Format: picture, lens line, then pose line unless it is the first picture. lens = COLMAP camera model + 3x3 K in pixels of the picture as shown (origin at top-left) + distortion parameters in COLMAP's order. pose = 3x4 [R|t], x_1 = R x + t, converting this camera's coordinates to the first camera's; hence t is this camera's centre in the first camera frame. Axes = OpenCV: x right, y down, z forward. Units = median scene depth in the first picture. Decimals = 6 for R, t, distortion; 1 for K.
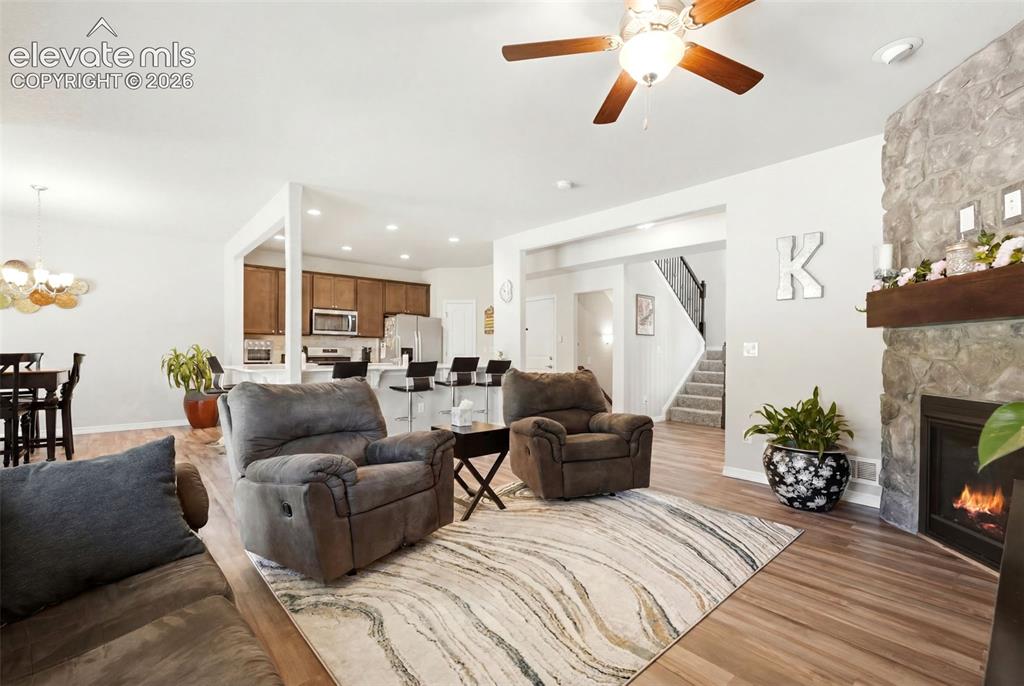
lens RADIAL K [[454.3, 0, 508.2], [0, 454.3, 346.8], [0, 0, 1]] dist [-0.006678, 0.000565]
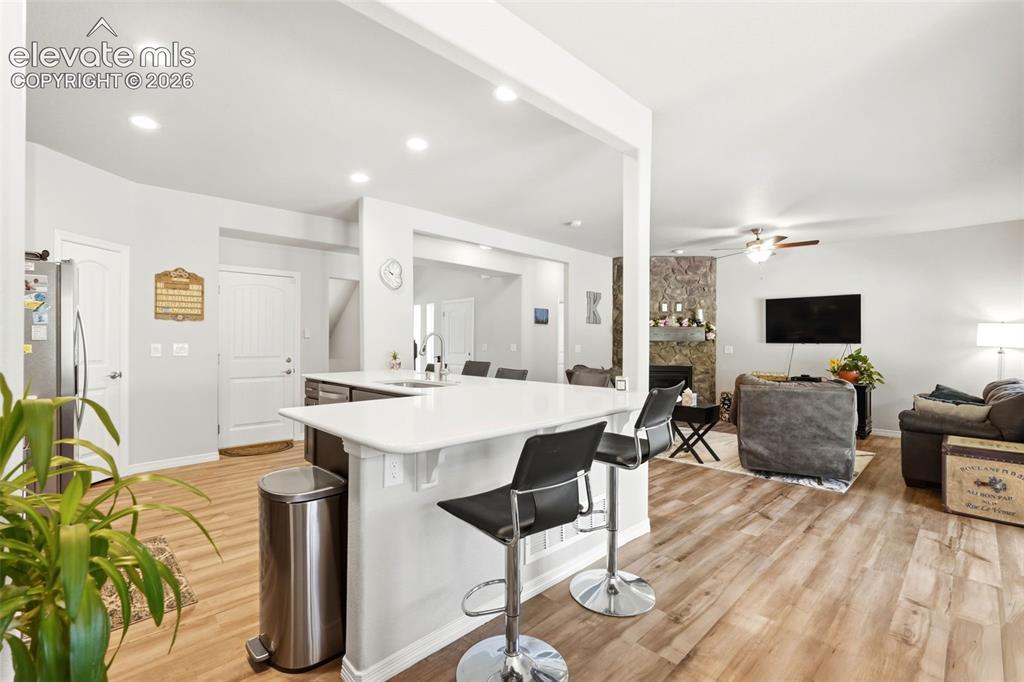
lens RADIAL K [[450.6, 0, 513.2], [0, 450.6, 343.7], [0, 0, 1]] dist [-0.005660, 0.000017]
pose [[-0.058404, -0.005835, 0.998276, -0.706970], [-0.015224, 0.999872, 0.004954, -0.011074], [-0.998177, -0.014909, -0.058485, 0.765570]]
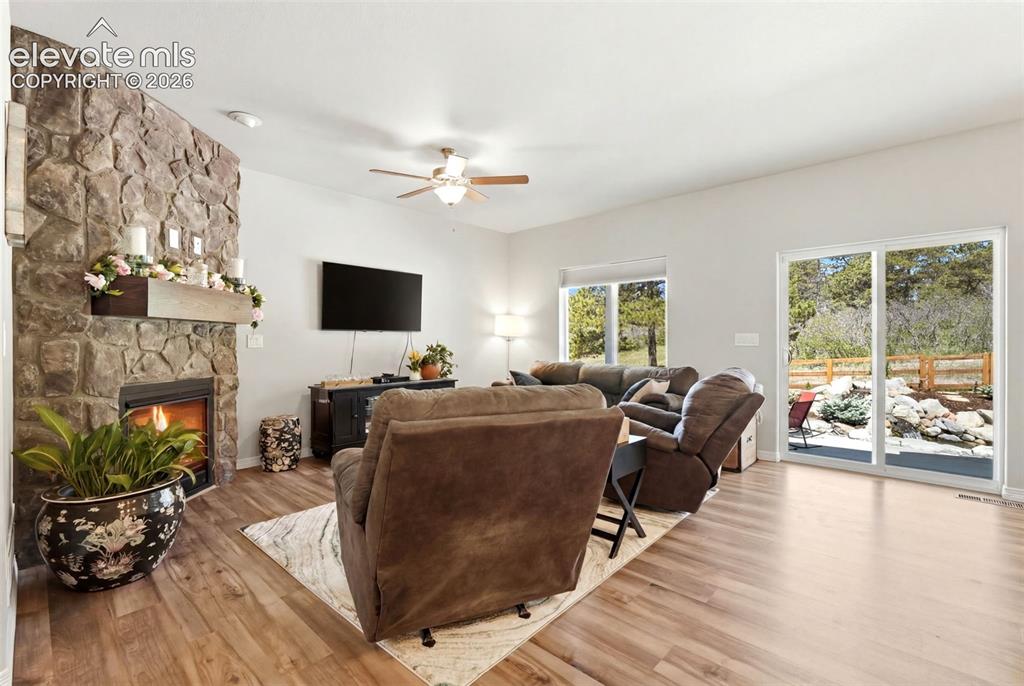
lens RADIAL K [[454.3, 0, 508.2], [0, 454.3, 346.8], [0, 0, 1]] dist [-0.006678, 0.000565]
pose [[-0.995276, -0.002159, -0.097064, 0.079293], [-0.002207, 0.999997, 0.000388, 0.007157], [0.097063, 0.000600, -0.995278, 0.815097]]
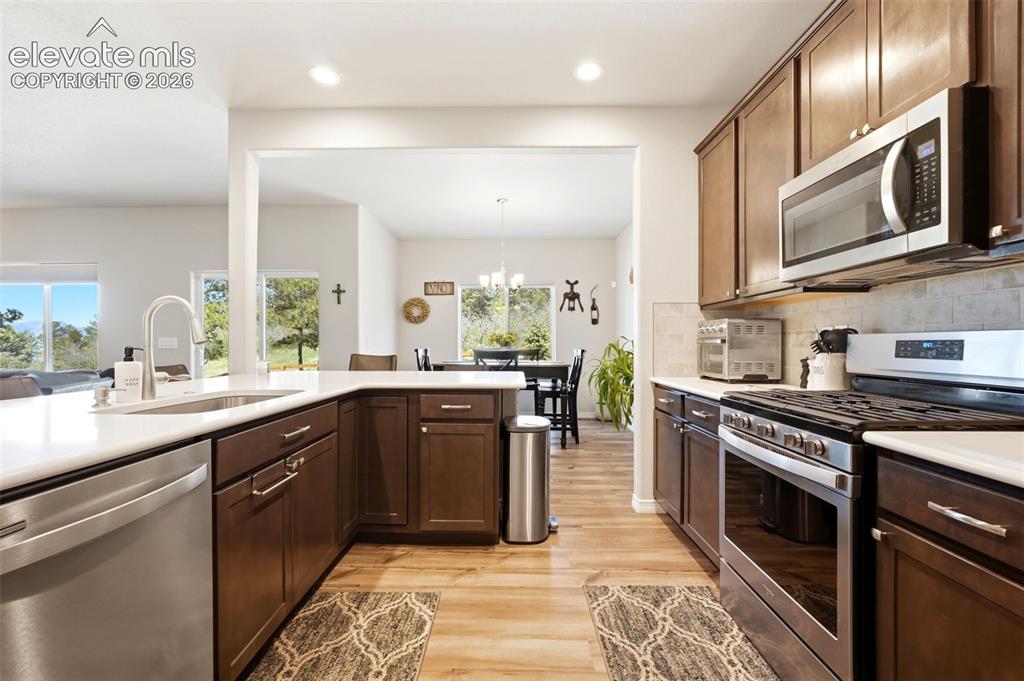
lens RADIAL K [[450.6, 0, 513.2], [0, 450.6, 343.2], [0, 0, 1]] dist [-0.005660, 0.000017]
pose [[-0.663403, -0.004325, -0.748250, -0.141839], [0.007348, 0.999897, -0.012295, 0.008960], [0.748226, -0.013655, -0.663303, 1.126761]]
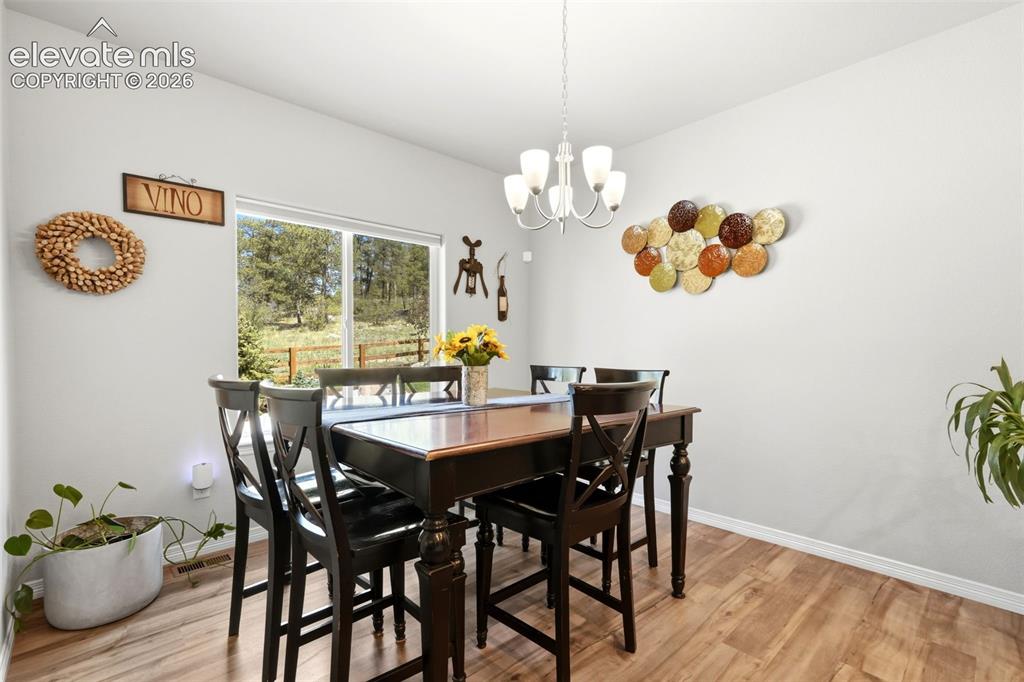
lens RADIAL K [[481.8, 0, 511.9], [0, 481.8, 347.8], [0, 0, 1]] dist [-0.000899, 0.000117]
pose [[0.037448, -0.005530, -0.999283, -0.389105], [0.005176, 0.999972, -0.005339, -0.005985], [0.999285, -0.004972, 0.037476, 0.595496]]
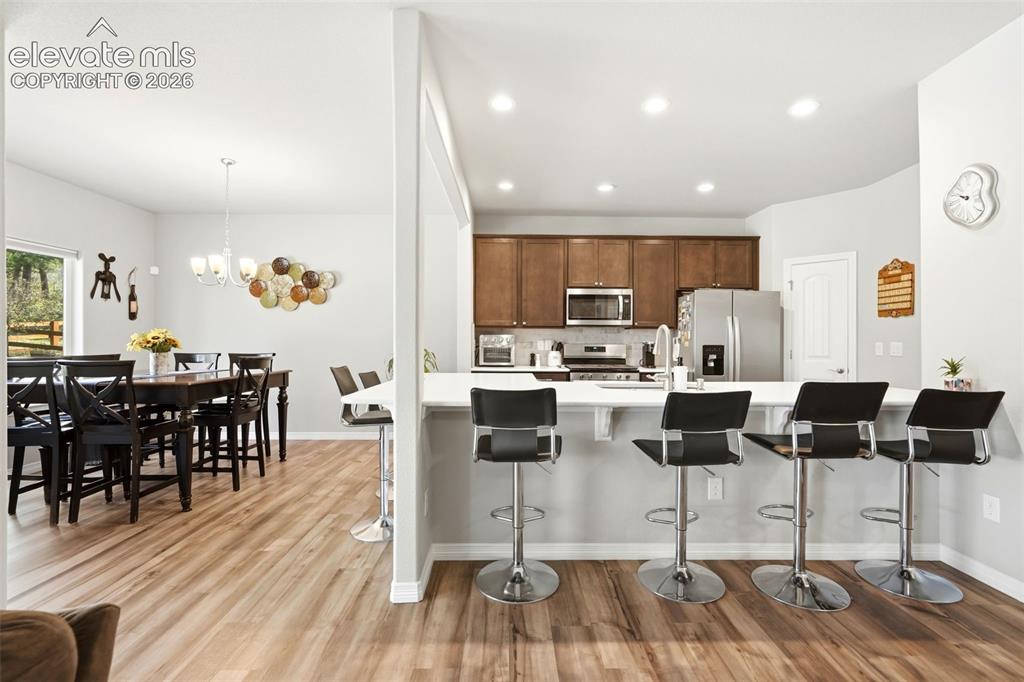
lens RADIAL K [[456.6, 0, 510.2], [0, 456.6, 339.1], [0, 0, 1]] dist [-0.004195, 0.000412]
pose [[0.763559, -0.002410, -0.645733, -0.047388], [0.006497, 0.999971, 0.003951, -0.010558], [0.645705, -0.007212, 0.763553, 0.436540]]
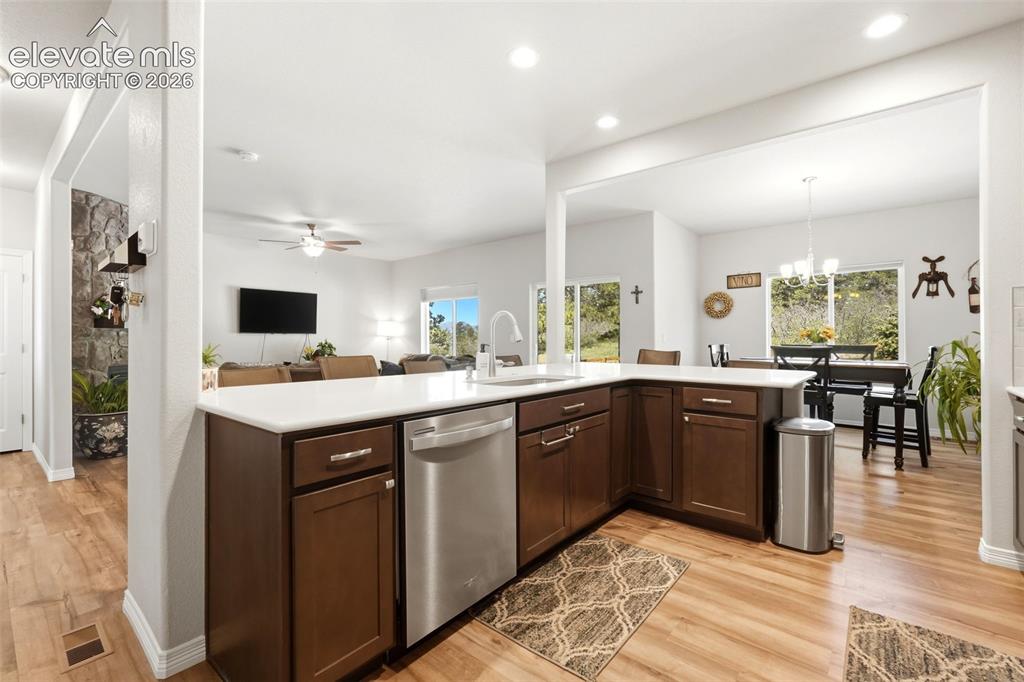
lens RADIAL K [[456.6, 0, 510.2], [0, 456.6, 339.1], [0, 0, 1]] dist [-0.004195, 0.000412]
pose [[-0.988049, -0.002279, -0.154121, -0.148248], [-0.000861, 0.999957, -0.009269, 0.006113], [0.154135, -0.009025, -0.988009, 1.212352]]
